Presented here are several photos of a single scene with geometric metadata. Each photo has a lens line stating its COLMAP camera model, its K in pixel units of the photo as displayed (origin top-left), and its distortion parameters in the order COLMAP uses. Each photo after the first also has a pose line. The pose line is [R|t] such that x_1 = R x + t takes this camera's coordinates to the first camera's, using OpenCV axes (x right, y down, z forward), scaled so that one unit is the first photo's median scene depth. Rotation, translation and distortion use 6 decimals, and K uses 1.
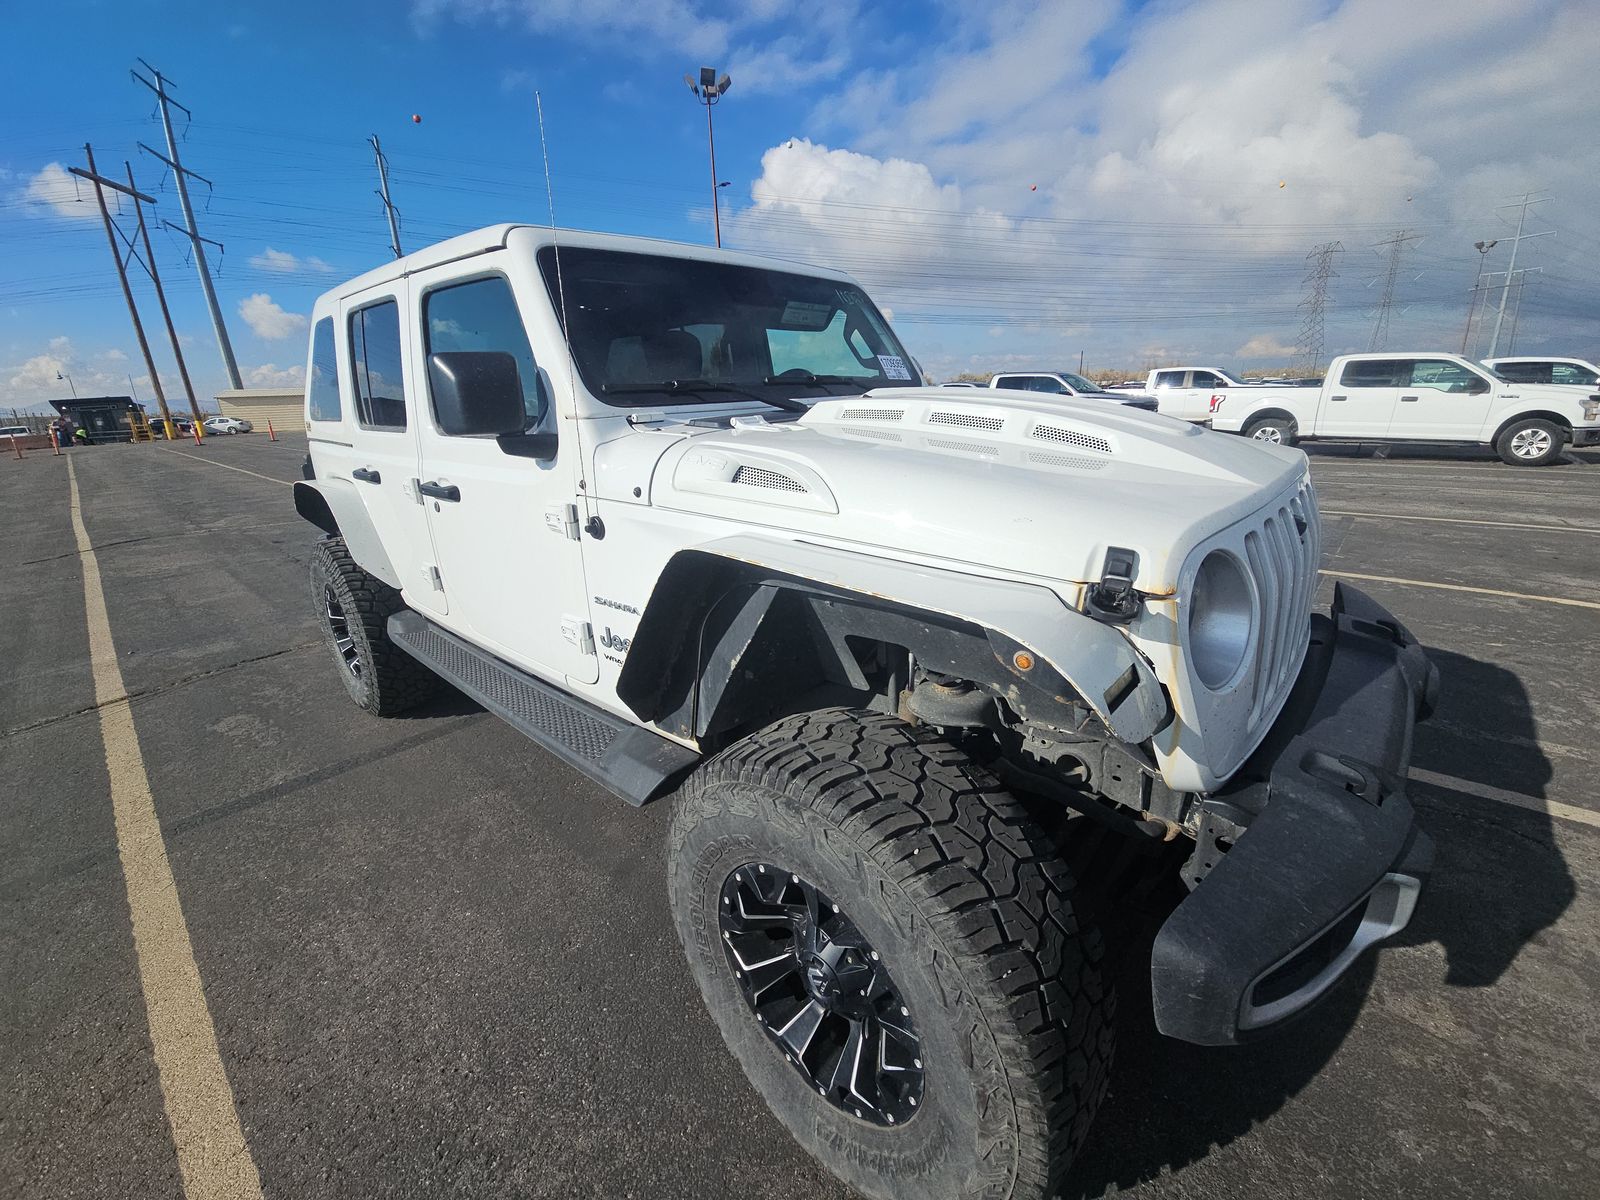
lens RADIAL K [[646.6, 0, 800.0], [0, 646.6, 600.0], [0, 0, 1]] dist [0.037319, -0.023135]
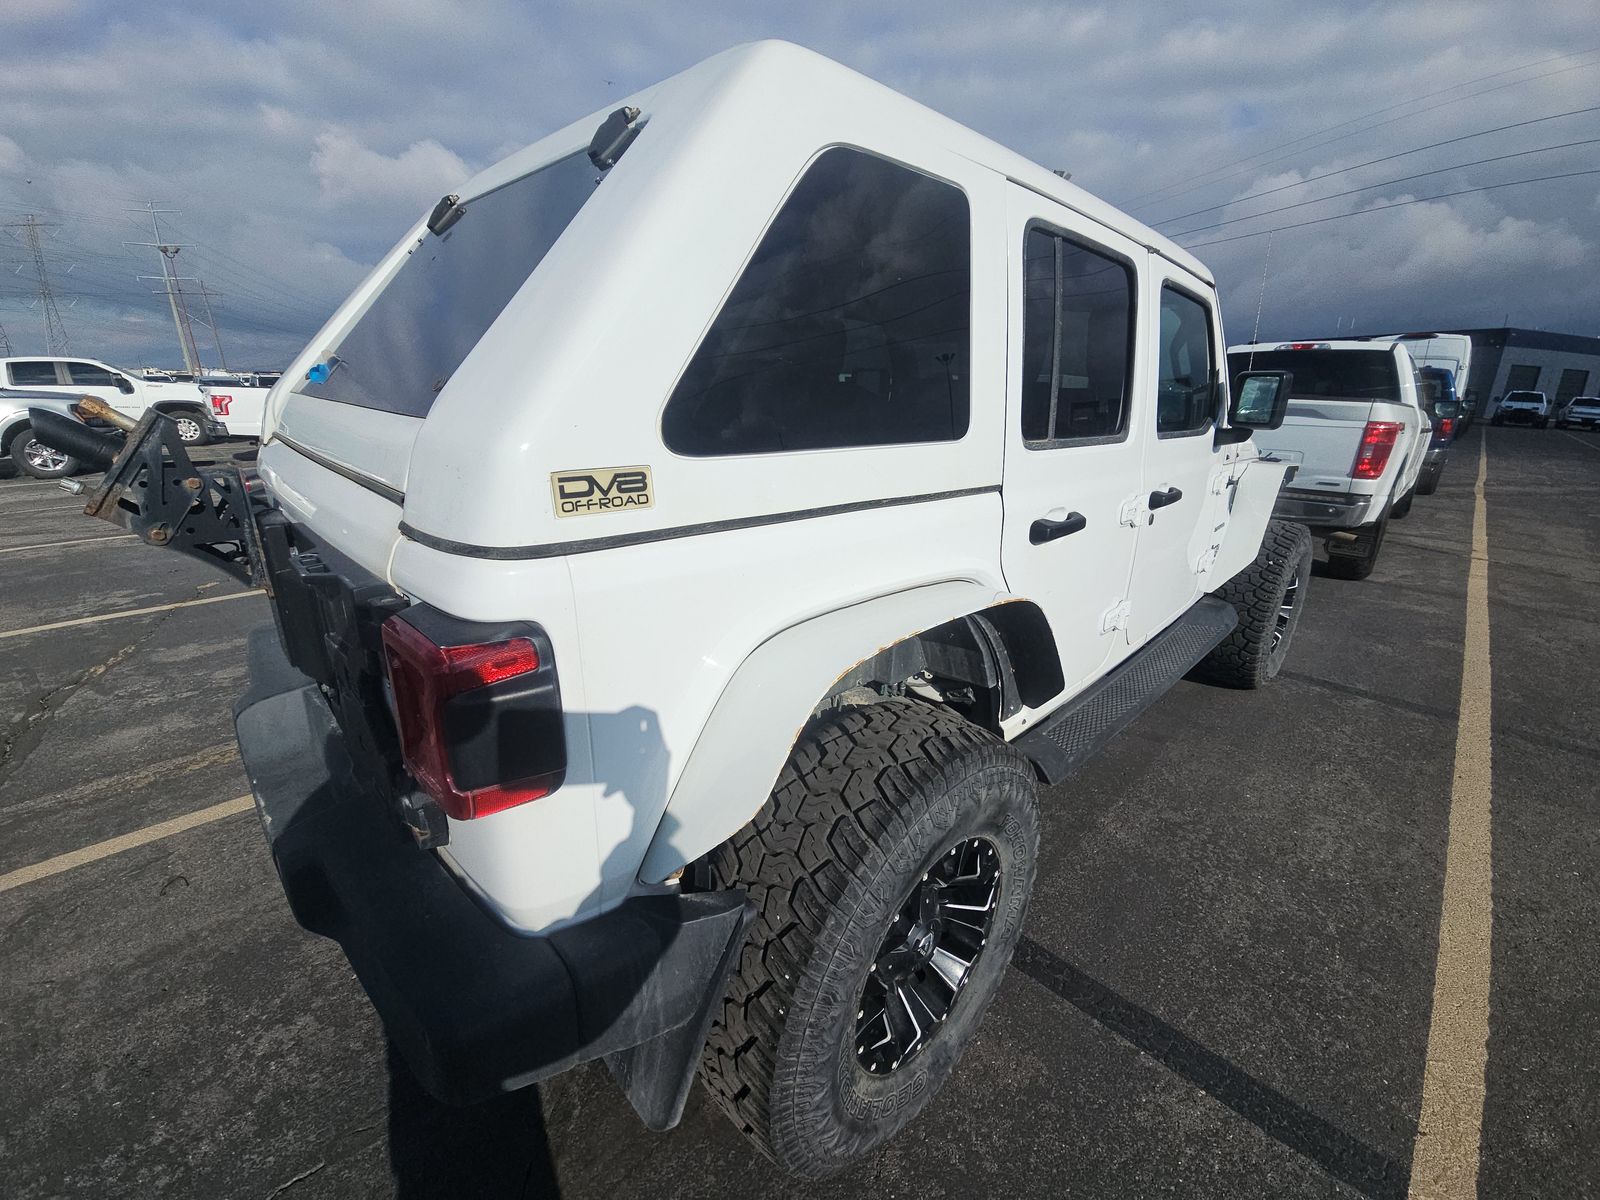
lens RADIAL K [[651.5, 0, 817.3], [0, 651.5, 603.8], [0, 0, 1]] dist [0.010282, -0.012709]
pose [[0.032883, -0.290797, 0.956219, -0.150804], [0.284996, 0.919744, 0.269904, -0.041622], [-0.957965, 0.263643, 0.113120, 0.142828]]
